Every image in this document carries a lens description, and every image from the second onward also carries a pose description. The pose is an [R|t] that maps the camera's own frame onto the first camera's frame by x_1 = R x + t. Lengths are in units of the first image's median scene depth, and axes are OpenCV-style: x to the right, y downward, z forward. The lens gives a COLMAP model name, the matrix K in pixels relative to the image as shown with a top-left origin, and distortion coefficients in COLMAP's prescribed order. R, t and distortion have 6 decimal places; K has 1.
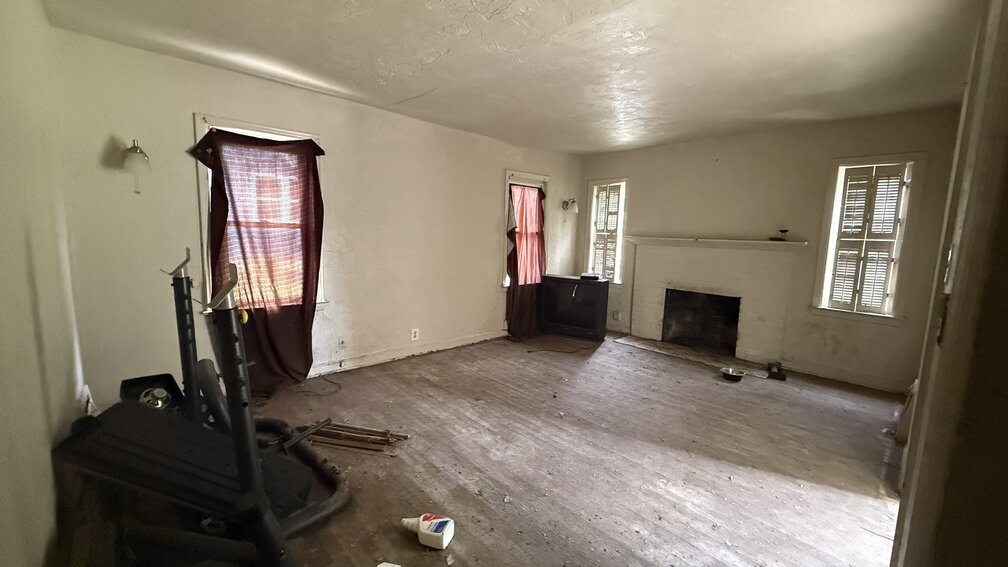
lens RADIAL K [[401.8, 0, 501.4], [0, 401.8, 284.7], [0, 0, 1]] dist [-0.000864, 0.000747]
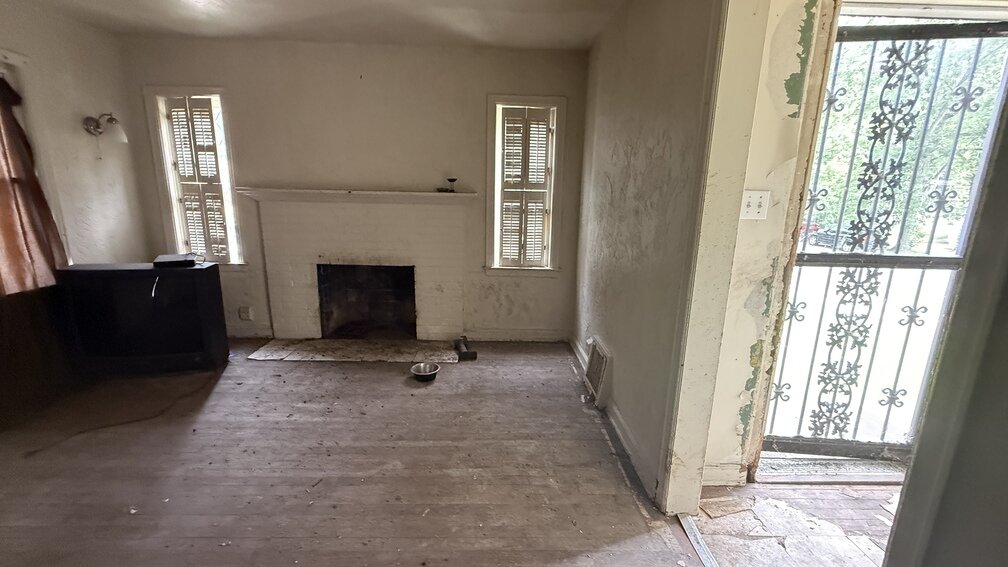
lens RADIAL K [[401.8, 0, 501.4], [0, 401.8, 284.7], [0, 0, 1]] dist [-0.000864, 0.000747]
pose [[0.667790, -0.173988, 0.723729, 0.126536], [0.093139, 0.984188, 0.150664, -0.033657], [-0.738499, -0.033204, 0.673436, 0.326812]]
